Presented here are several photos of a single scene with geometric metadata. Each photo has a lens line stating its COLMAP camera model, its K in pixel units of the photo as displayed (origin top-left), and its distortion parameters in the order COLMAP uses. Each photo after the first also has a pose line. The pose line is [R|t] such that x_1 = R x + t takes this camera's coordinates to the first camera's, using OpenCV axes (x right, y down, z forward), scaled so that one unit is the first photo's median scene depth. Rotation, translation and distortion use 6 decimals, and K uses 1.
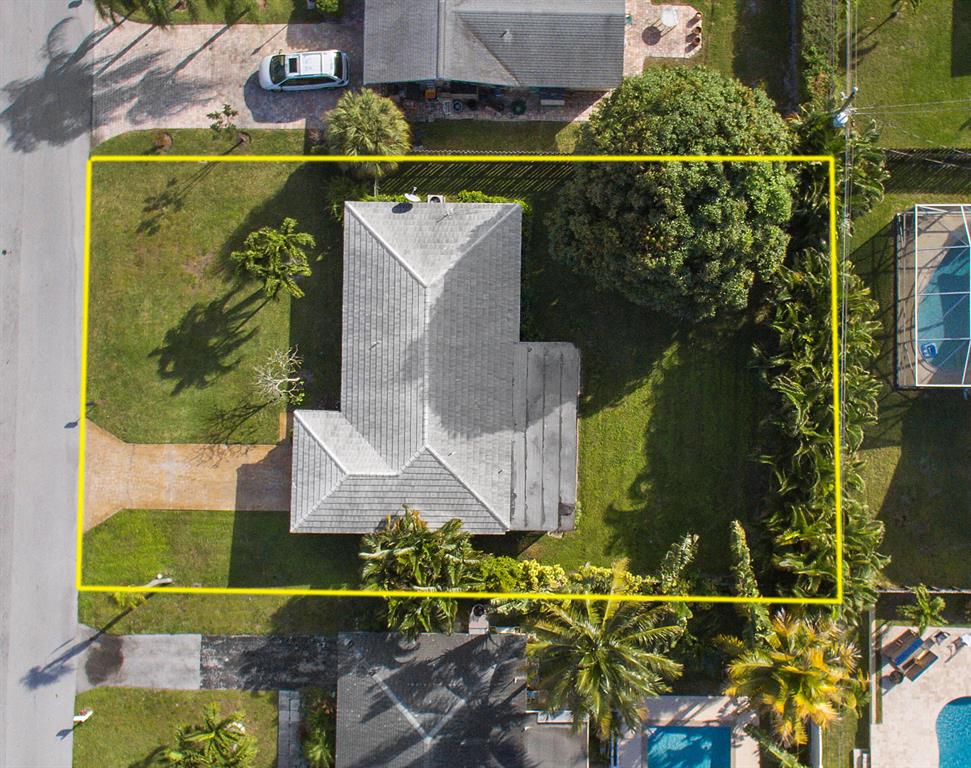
lens RADIAL K [[605.7, 0, 485.5], [0, 605.7, 396.0], [0, 0, 1]] dist [0.006683, 0.003096]
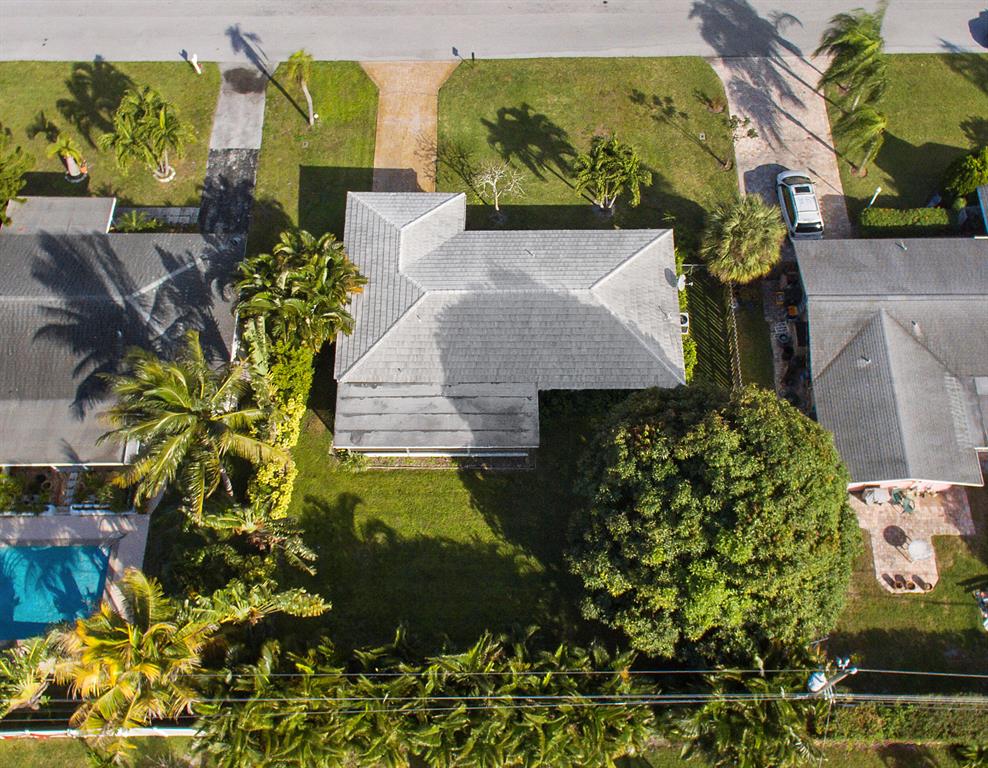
lens RADIAL K [[622.4, 0, 494.0], [0, 622.4, 384.0], [0, 0, 1]] dist [0.009990, -0.000792]
pose [[0.017571, 0.964323, -0.264143, 0.288258], [-0.999701, 0.021444, 0.011786, -0.031587], [0.017030, 0.263857, 0.964411, 0.065070]]
